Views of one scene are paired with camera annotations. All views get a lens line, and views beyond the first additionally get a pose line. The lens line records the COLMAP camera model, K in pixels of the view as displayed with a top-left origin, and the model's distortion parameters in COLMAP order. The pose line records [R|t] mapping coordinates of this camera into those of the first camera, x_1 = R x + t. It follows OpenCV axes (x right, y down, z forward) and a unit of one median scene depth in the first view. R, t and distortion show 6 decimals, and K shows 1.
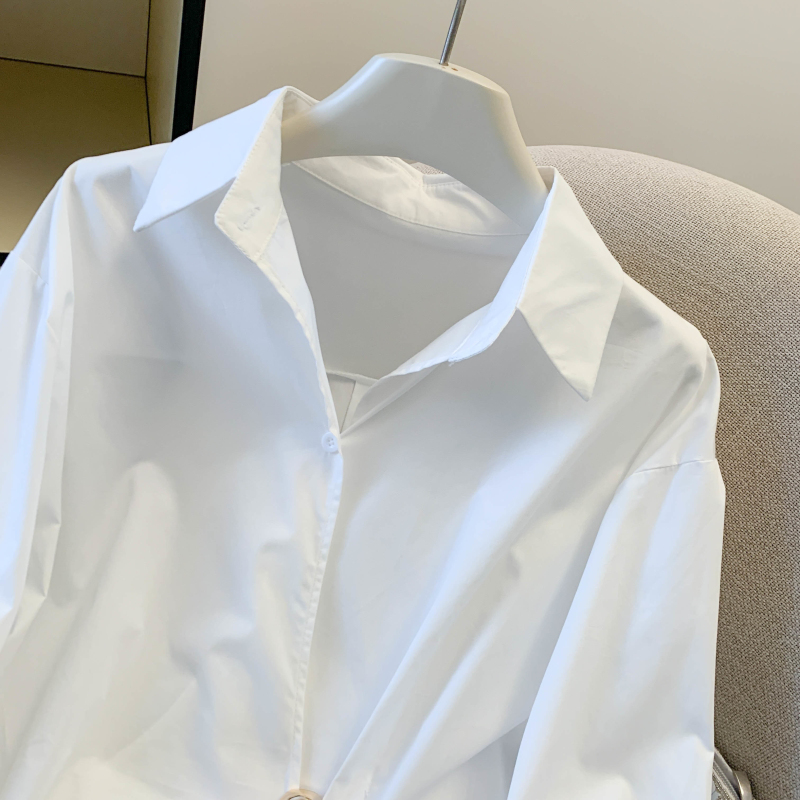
lens RADIAL K [[822.3, 0, 388.7], [0, 822.3, 395.7], [0, 0, 1]] dist [0.026434, -0.037670]
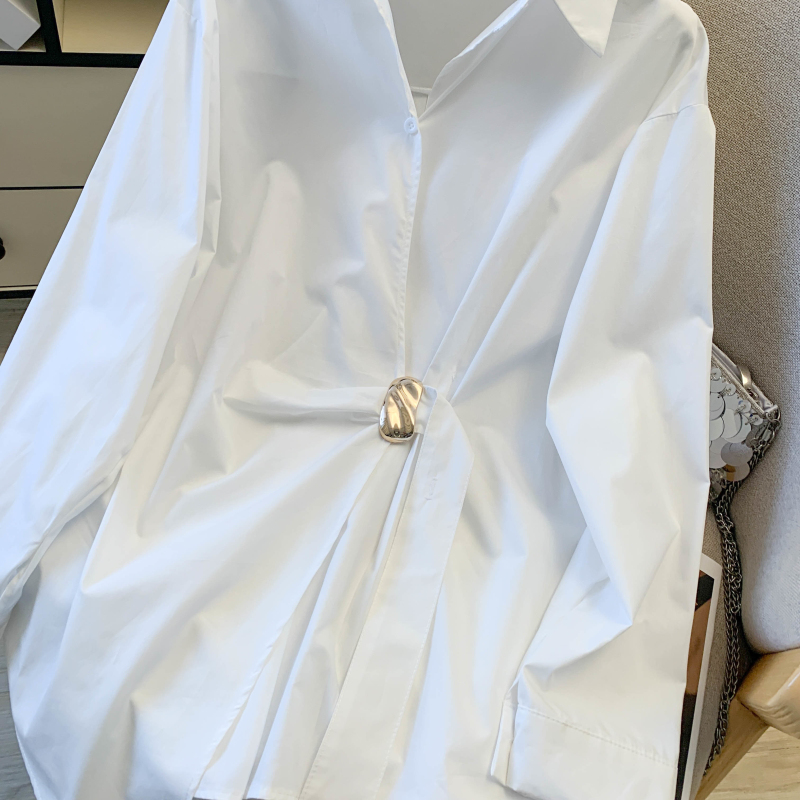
lens RADIAL K [[822.3, 0, 388.7], [0, 822.3, 395.7], [0, 0, 1]] dist [0.026434, -0.037670]
pose [[0.992819, -0.060289, -0.103328, 0.005166], [0.067712, 0.995253, 0.069898, 0.401896], [0.098623, -0.076392, 0.992188, -0.370378]]
